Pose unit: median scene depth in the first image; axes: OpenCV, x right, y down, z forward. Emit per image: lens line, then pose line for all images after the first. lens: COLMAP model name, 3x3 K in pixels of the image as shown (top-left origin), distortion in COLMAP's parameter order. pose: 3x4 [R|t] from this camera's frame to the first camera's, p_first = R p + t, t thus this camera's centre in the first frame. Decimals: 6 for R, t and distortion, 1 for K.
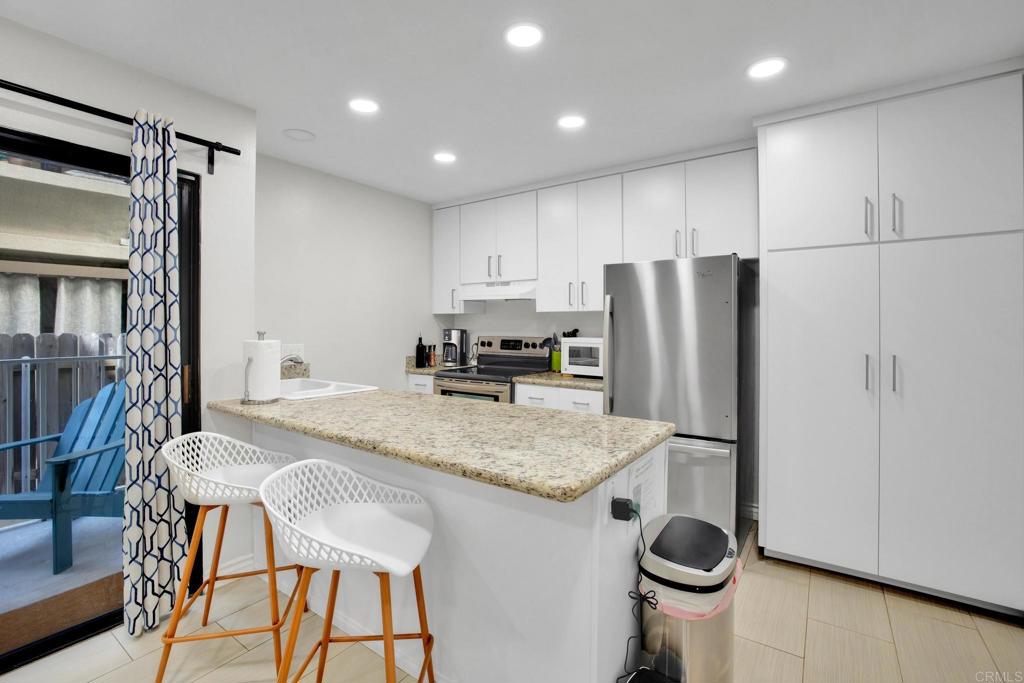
lens RADIAL K [[448.3, 0, 512.2], [0, 448.3, 334.7], [0, 0, 1]] dist [-0.054962, 0.022077]
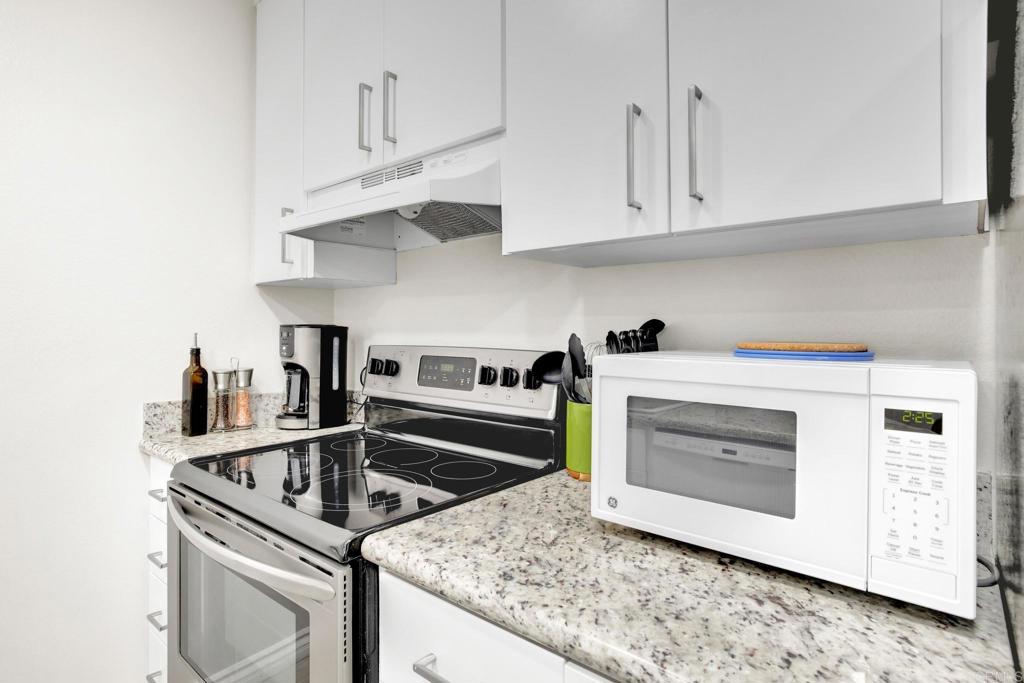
lens RADIAL K [[539.7, 0, 509.7], [0, 539.7, 333.9], [0, 0, 1]] dist [-0.002474, -0.000215]
pose [[0.995724, 0.001429, -0.092367, 0.083335], [-0.002637, 0.999912, -0.012964, -0.000099], [0.092340, 0.013152, 0.995641, 0.649827]]
